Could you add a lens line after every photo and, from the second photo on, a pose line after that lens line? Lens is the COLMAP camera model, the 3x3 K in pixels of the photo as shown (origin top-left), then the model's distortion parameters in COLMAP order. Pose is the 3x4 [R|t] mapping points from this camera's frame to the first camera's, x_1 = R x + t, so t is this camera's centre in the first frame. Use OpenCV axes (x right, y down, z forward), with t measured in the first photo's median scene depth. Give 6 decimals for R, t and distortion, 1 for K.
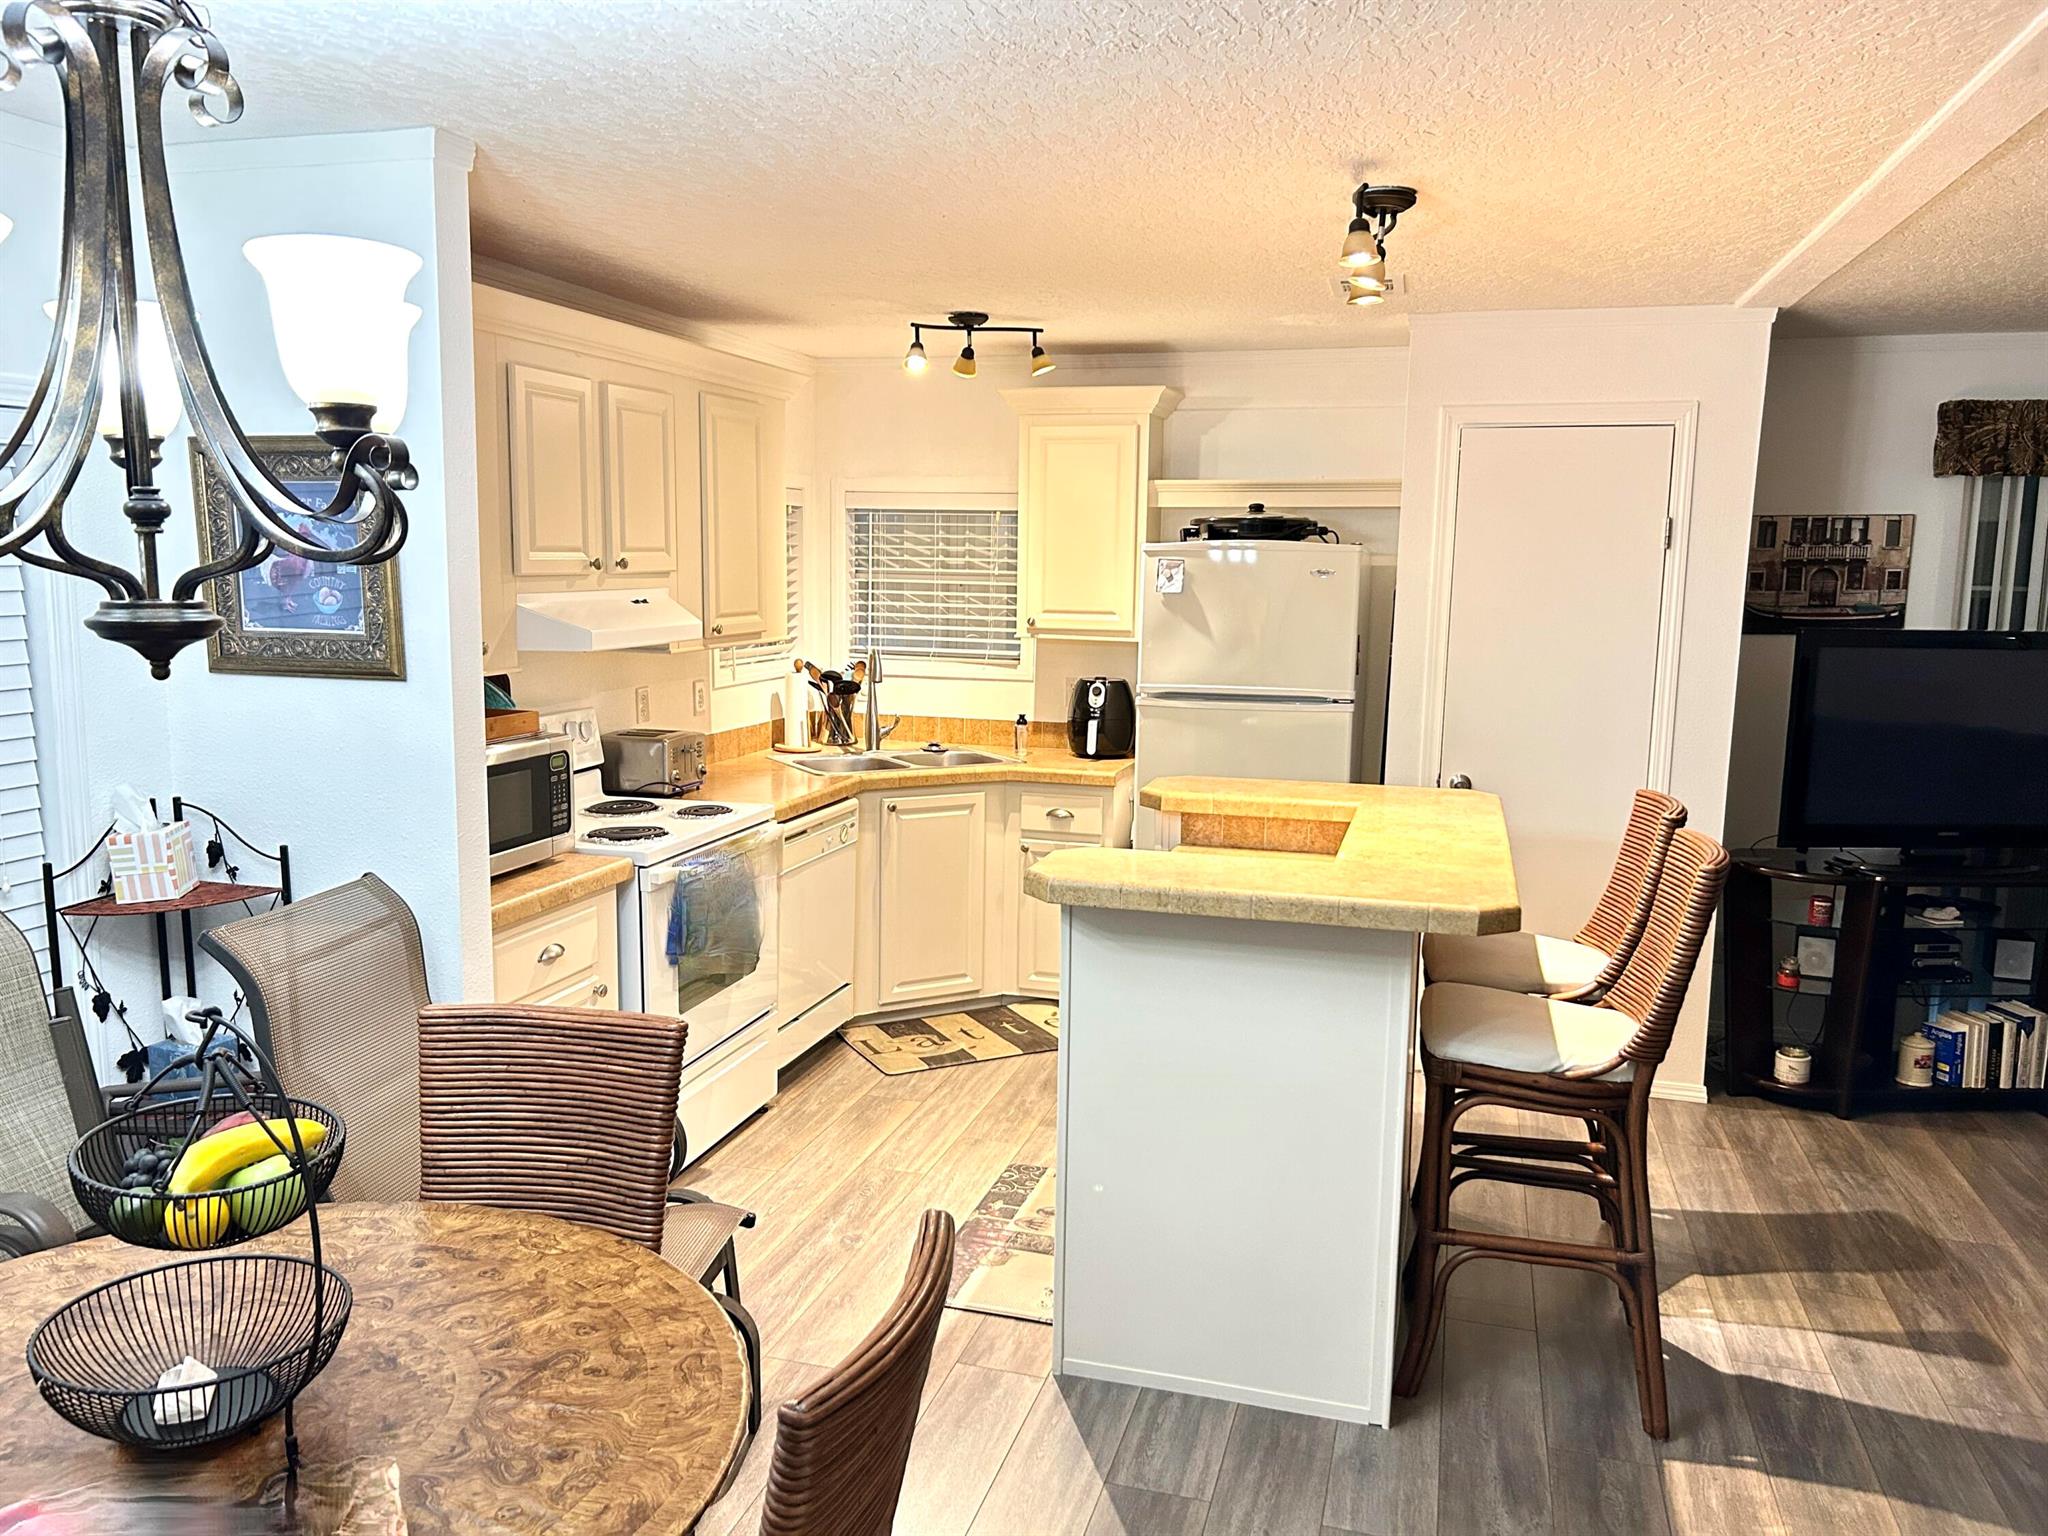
lens RADIAL K [[1548.2, 0, 1000.6], [0, 1548.2, 808.6], [0, 0, 1]] dist [0.033660, -0.047425]
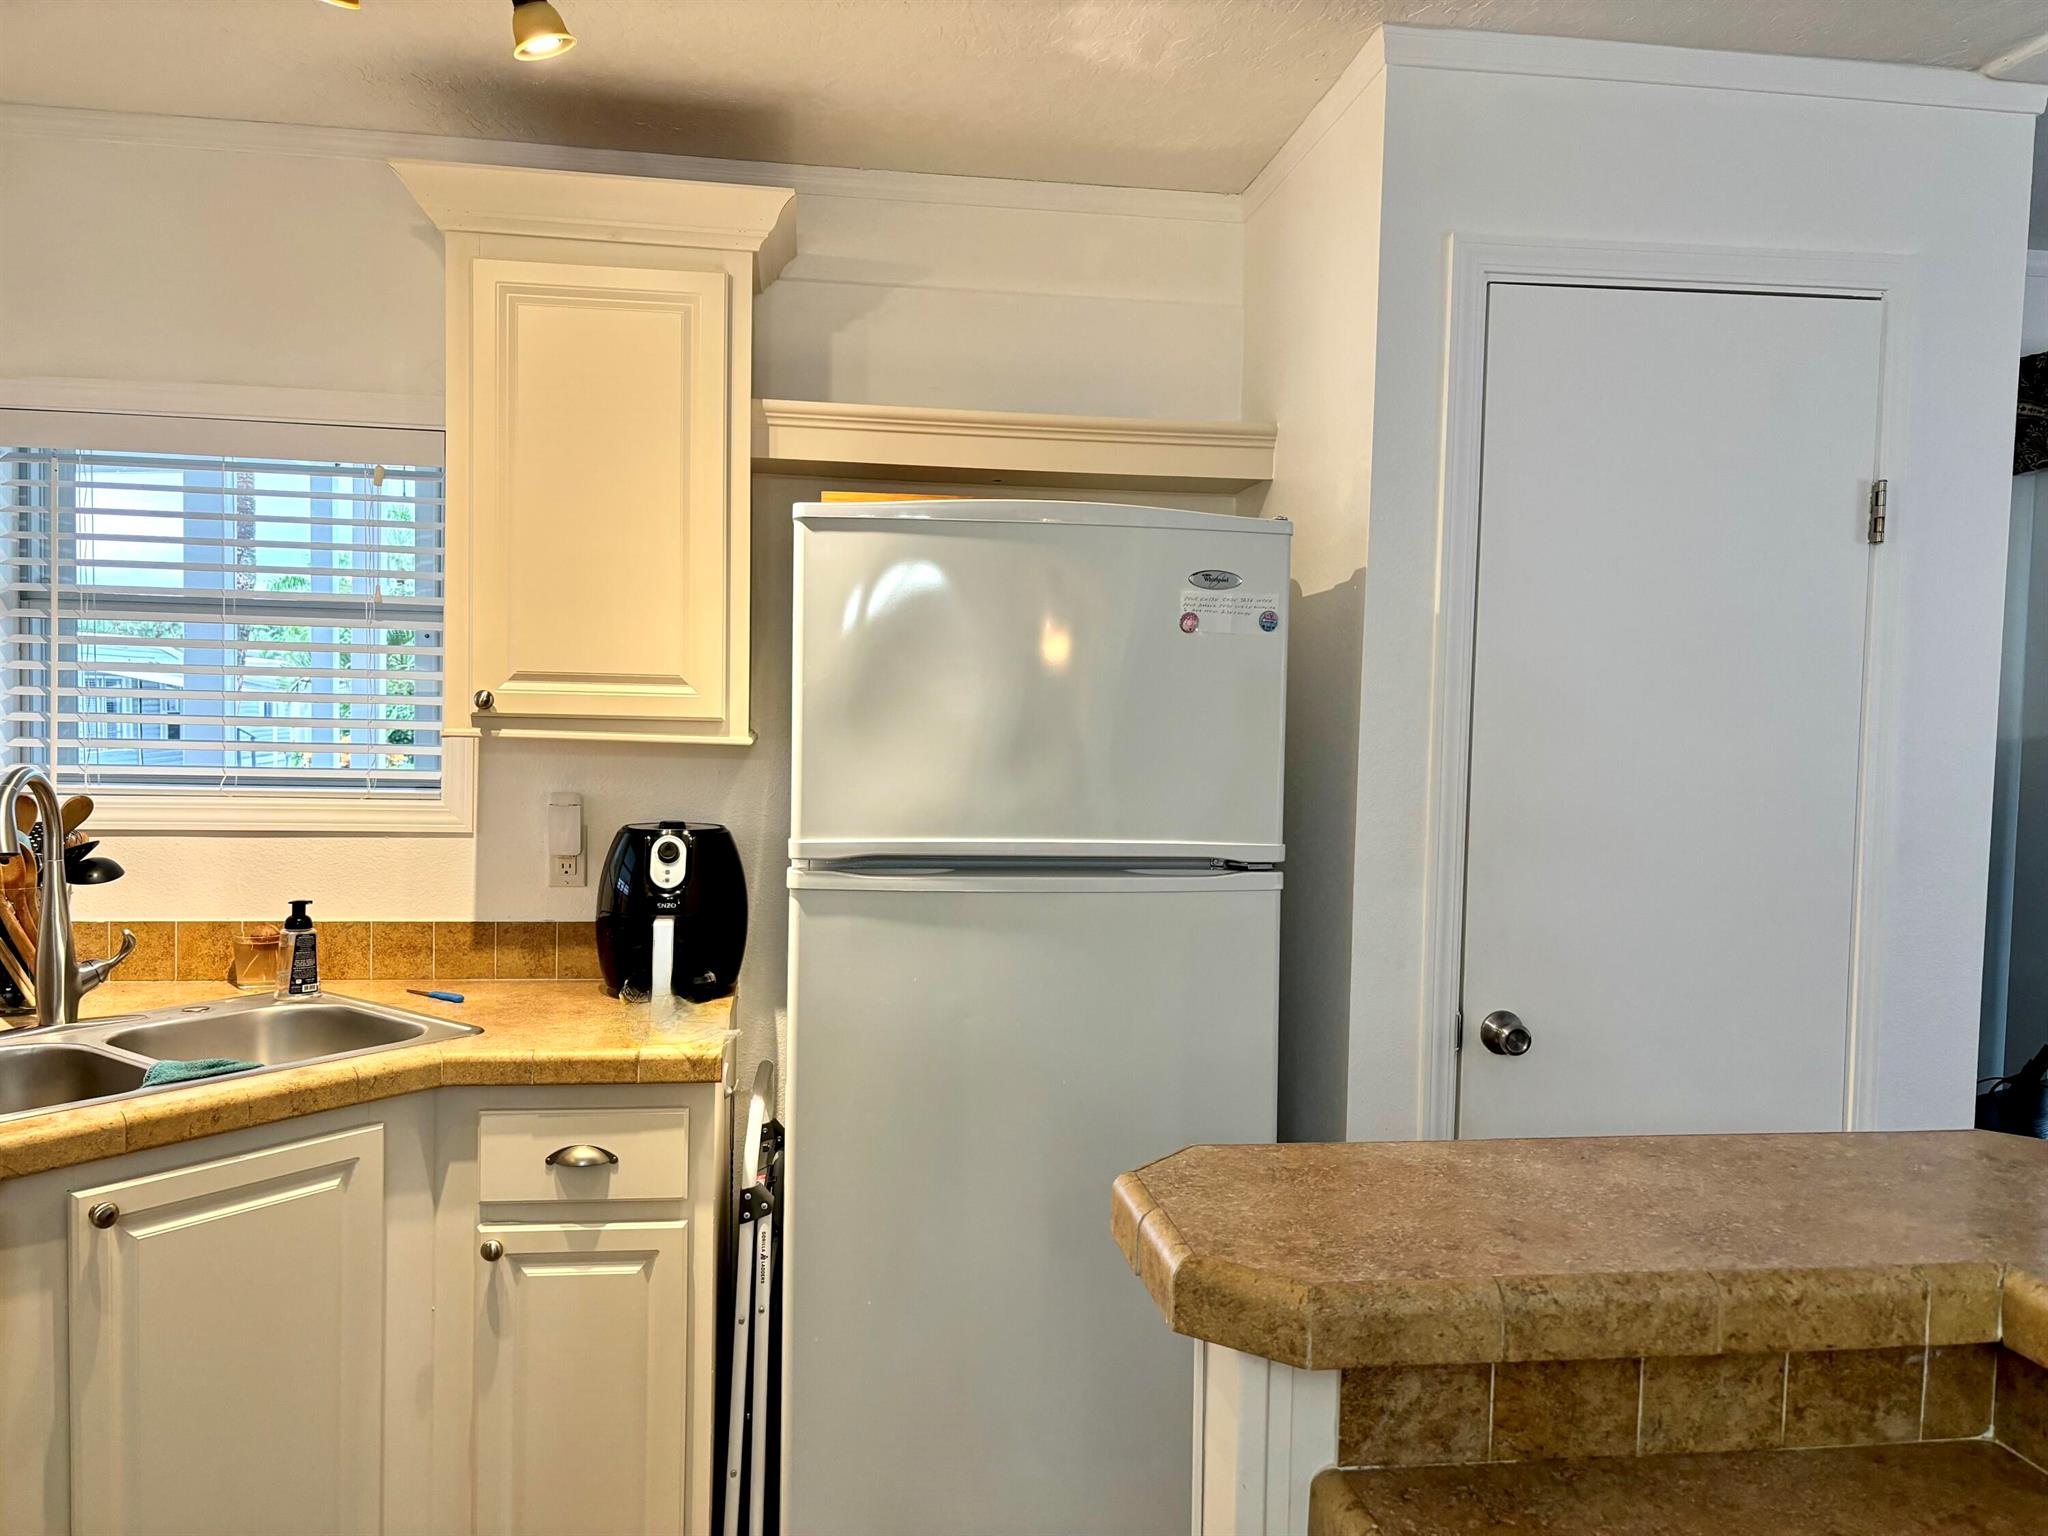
lens RADIAL K [[1545.7, 0, 1025.2], [0, 1545.7, 777.7], [0, 0, 1]] dist [0.016102, -0.002548]
pose [[0.905201, -0.015615, 0.424697, -0.028545], [0.058466, 0.994399, -0.088052, -0.054051], [-0.420943, 0.104536, 0.901043, 0.567905]]
